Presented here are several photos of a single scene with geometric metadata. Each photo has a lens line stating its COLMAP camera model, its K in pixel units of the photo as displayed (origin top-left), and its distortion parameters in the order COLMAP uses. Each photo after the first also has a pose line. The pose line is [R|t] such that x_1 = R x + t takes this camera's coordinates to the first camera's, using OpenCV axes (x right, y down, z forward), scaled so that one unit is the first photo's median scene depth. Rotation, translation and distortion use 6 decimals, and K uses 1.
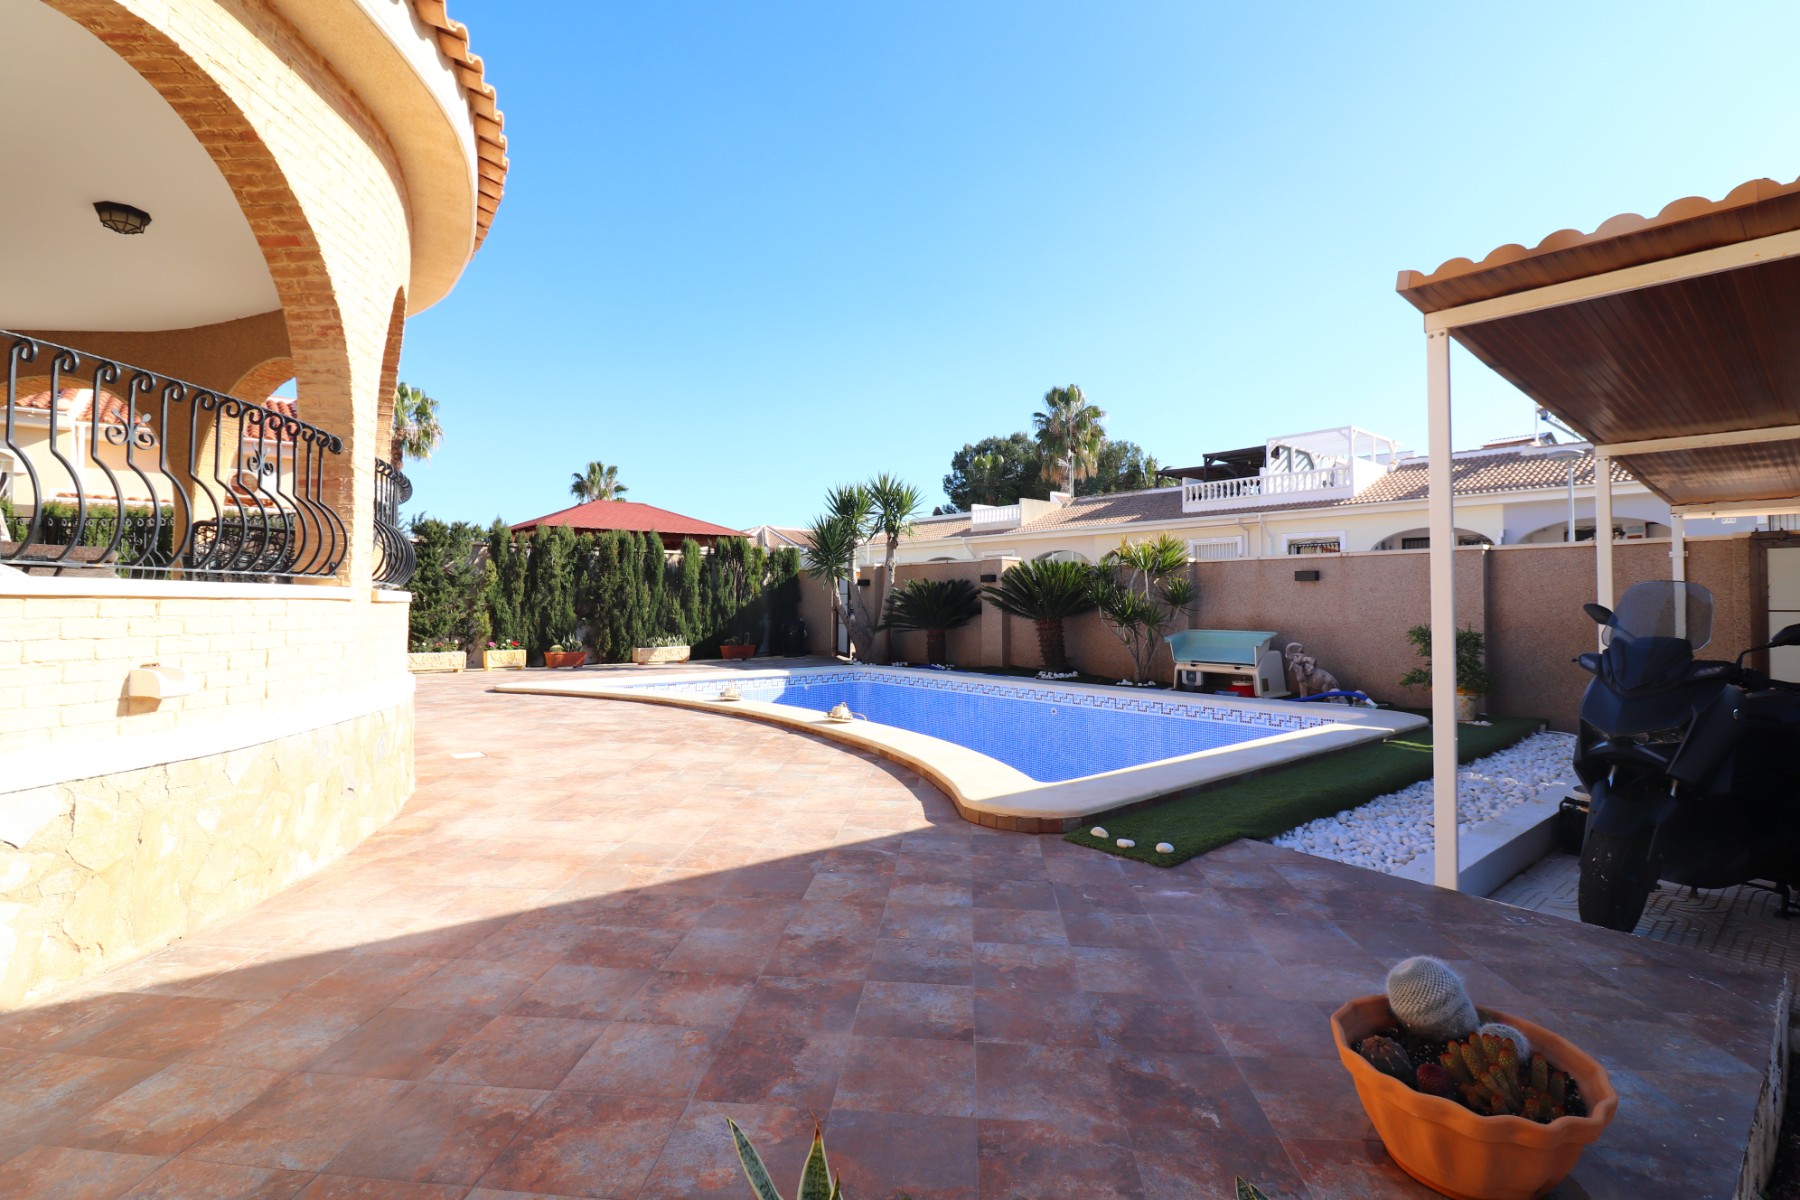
lens RADIAL K [[838.3, 0, 896.3], [0, 838.3, 581.7], [0, 0, 1]] dist [-0.002408, -0.012147]
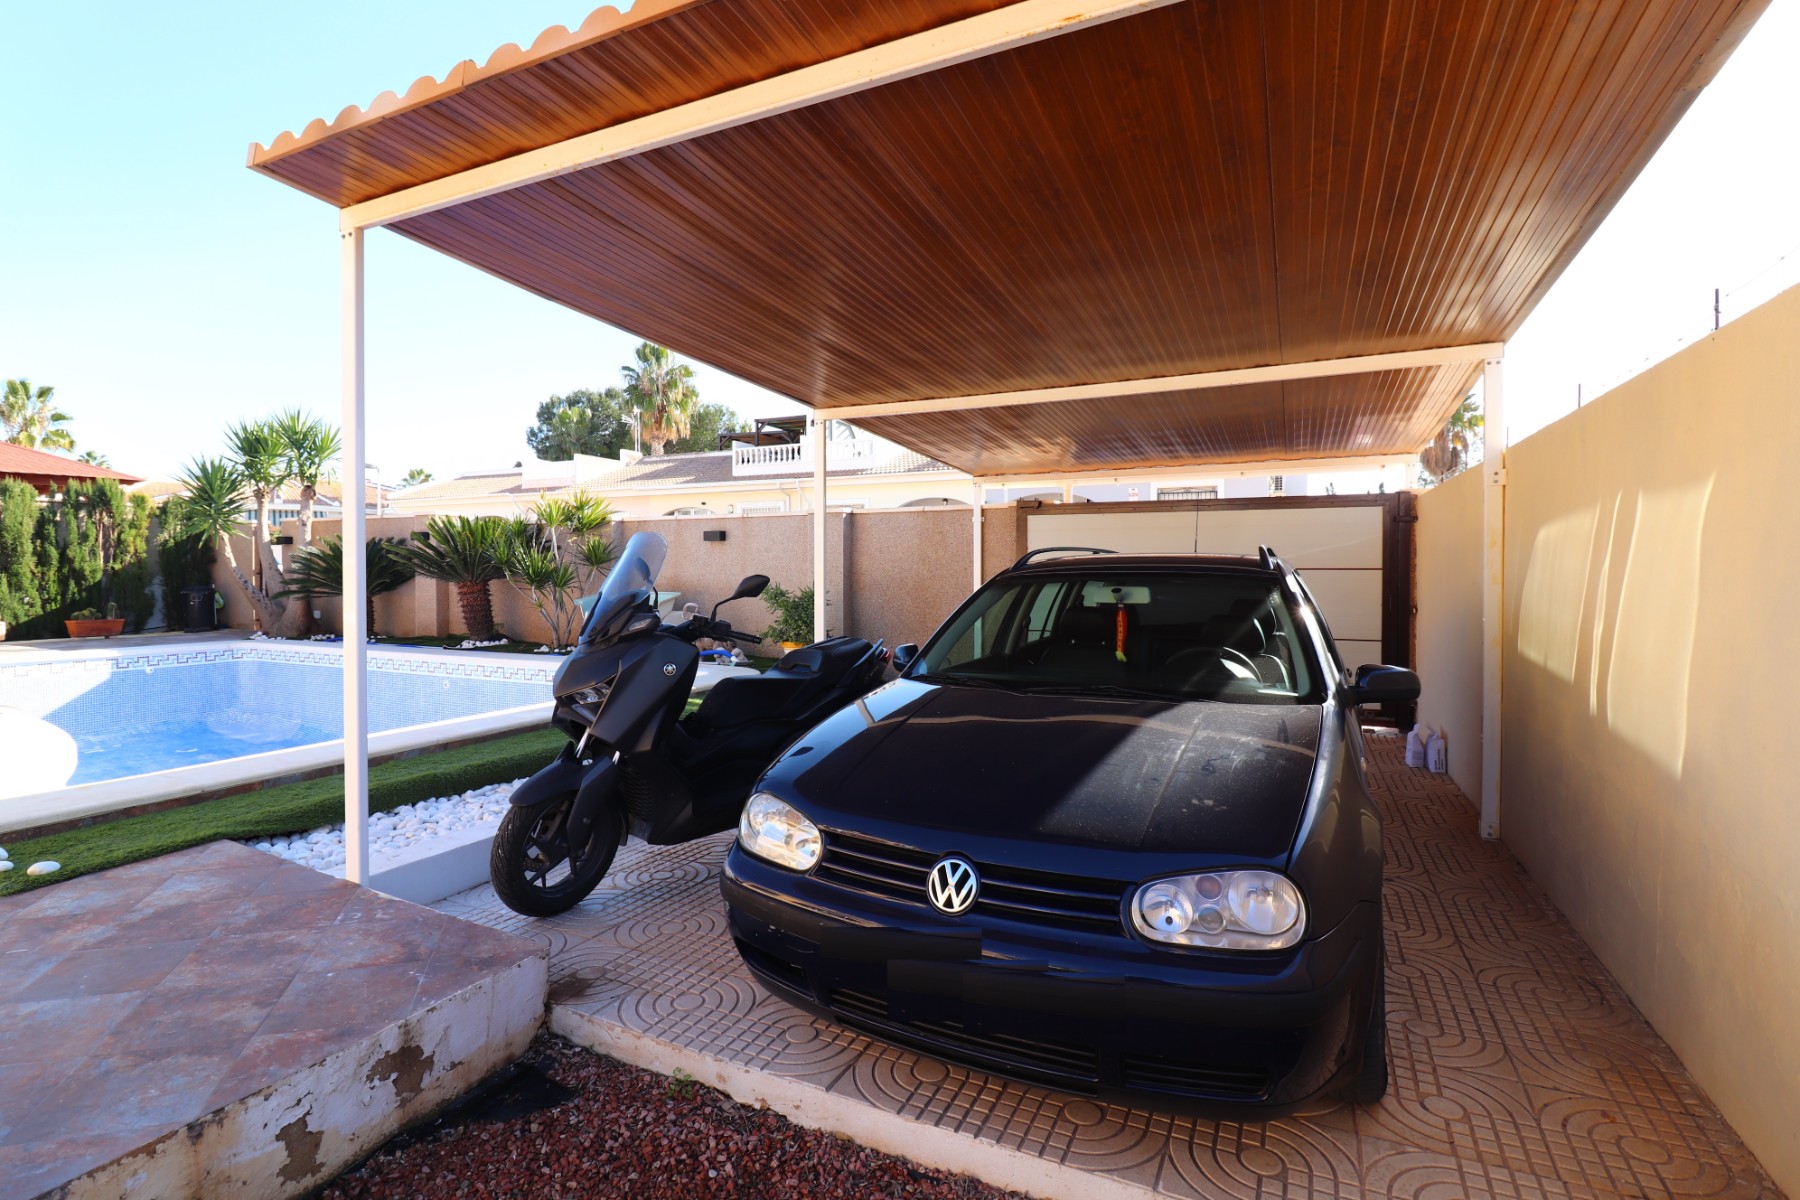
lens RADIAL K [[838.3, 0, 896.3], [0, 838.3, 581.7], [0, 0, 1]] dist [-0.002408, -0.012147]
pose [[0.910529, -0.008126, 0.413365, 0.159510], [-0.009339, 0.999148, 0.040213, 0.003053], [-0.413339, -0.040475, 0.909677, -0.002087]]
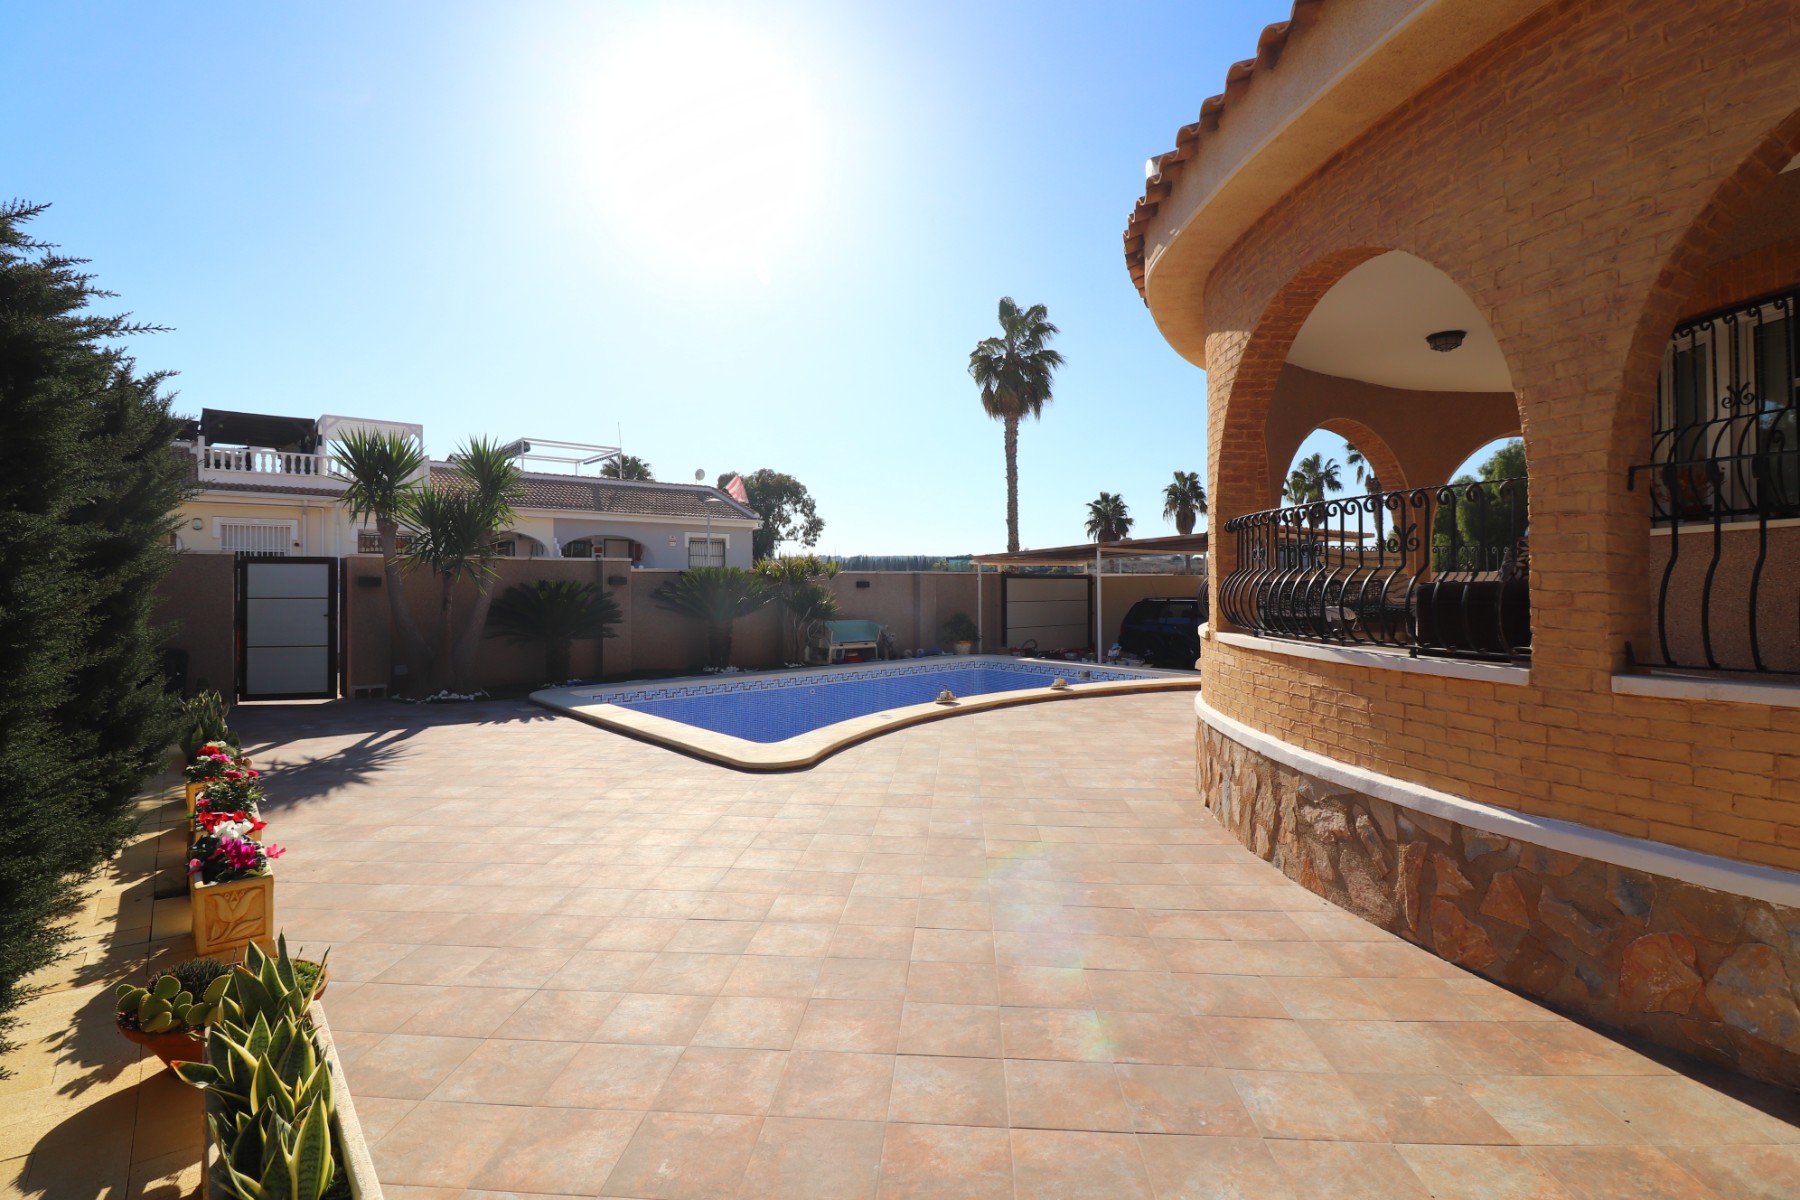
lens RADIAL K [[838.3, 0, 896.3], [0, 838.3, 581.7], [0, 0, 1]] dist [-0.002408, -0.012147]
pose [[-0.006716, 0.000750, 0.999977, -0.663289], [-0.024551, 0.999698, -0.000914, -0.007305], [-0.999676, -0.024557, -0.006695, 0.550396]]
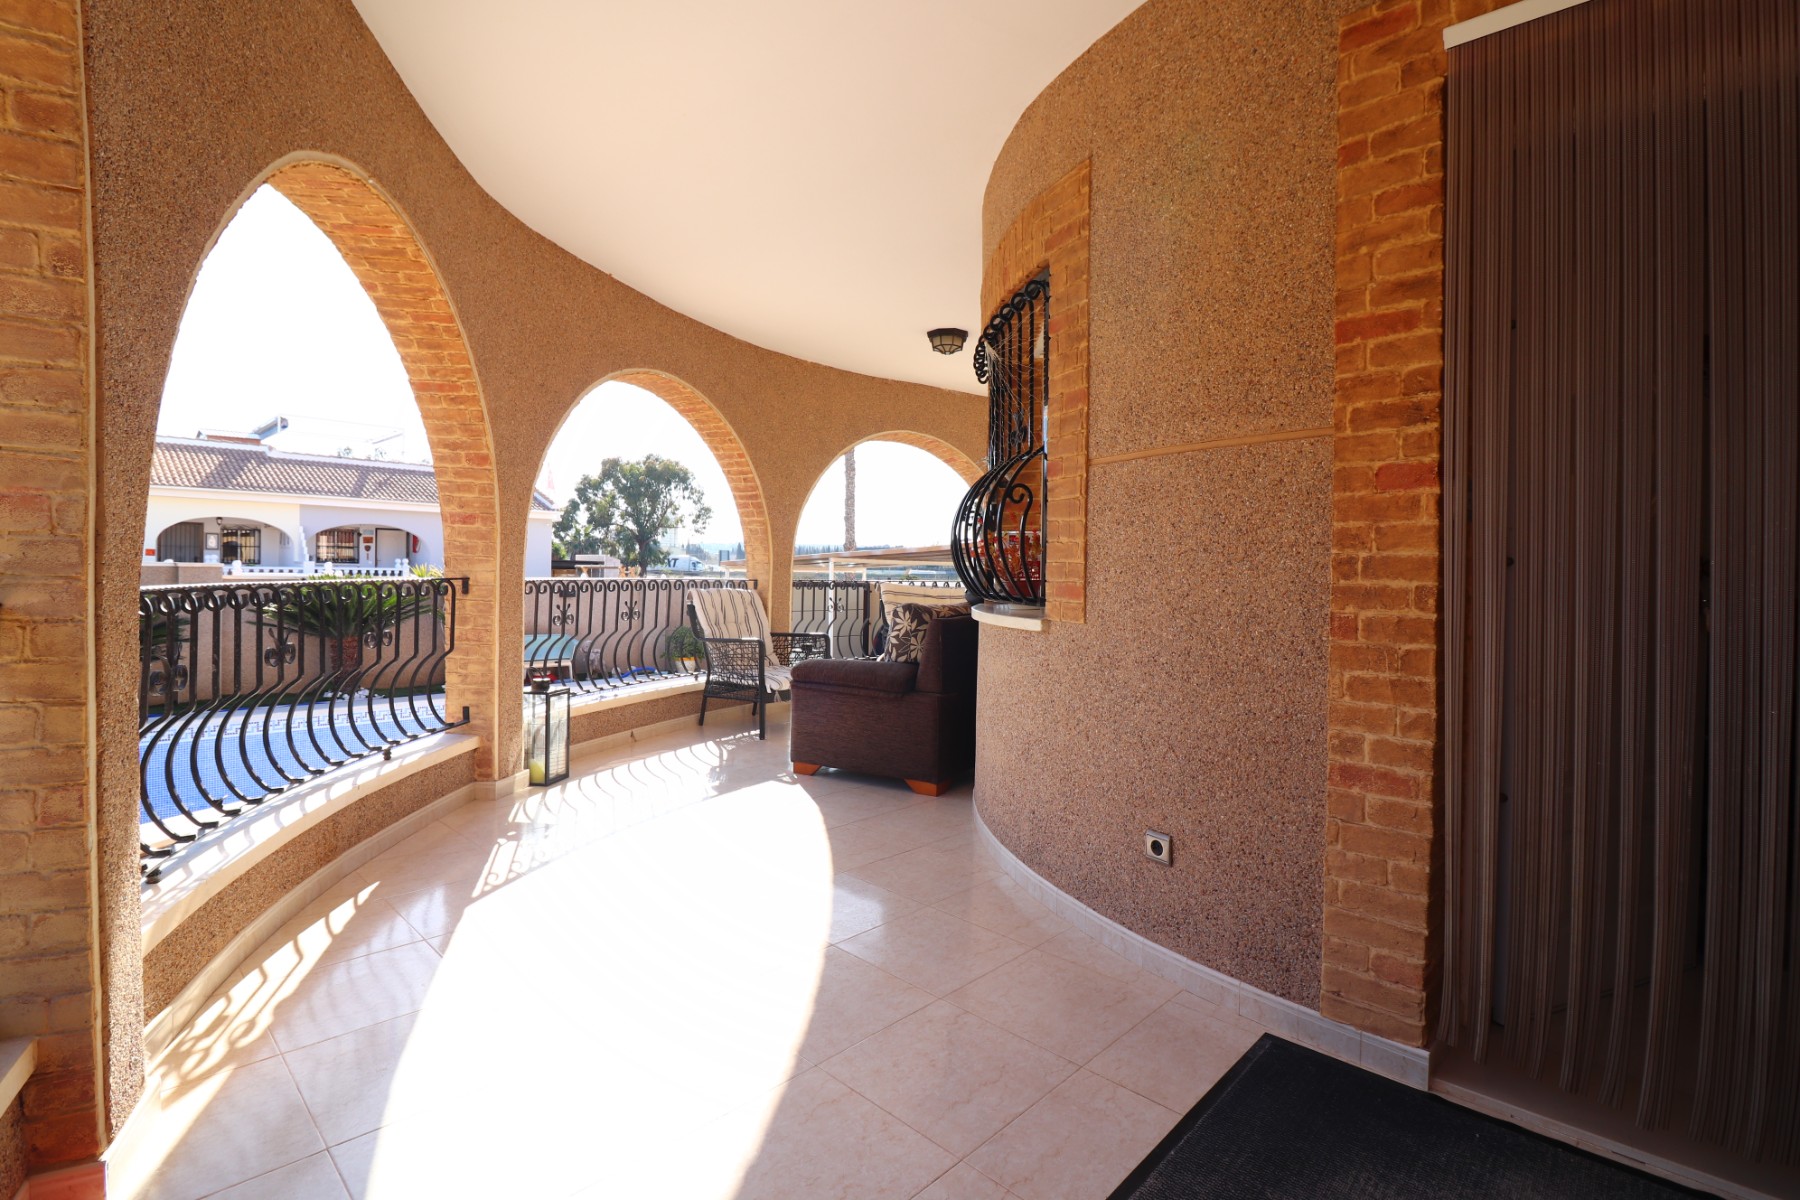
lens RADIAL K [[835.3, 0, 895.4], [0, 835.3, 581.2], [0, 0, 1]] dist [-0.000616, -0.012002]
pose [[-0.101676, -0.012872, 0.994734, -0.584319], [-0.044797, 0.998961, 0.008348, -0.038464], [-0.993808, -0.043713, -0.102147, 0.339891]]
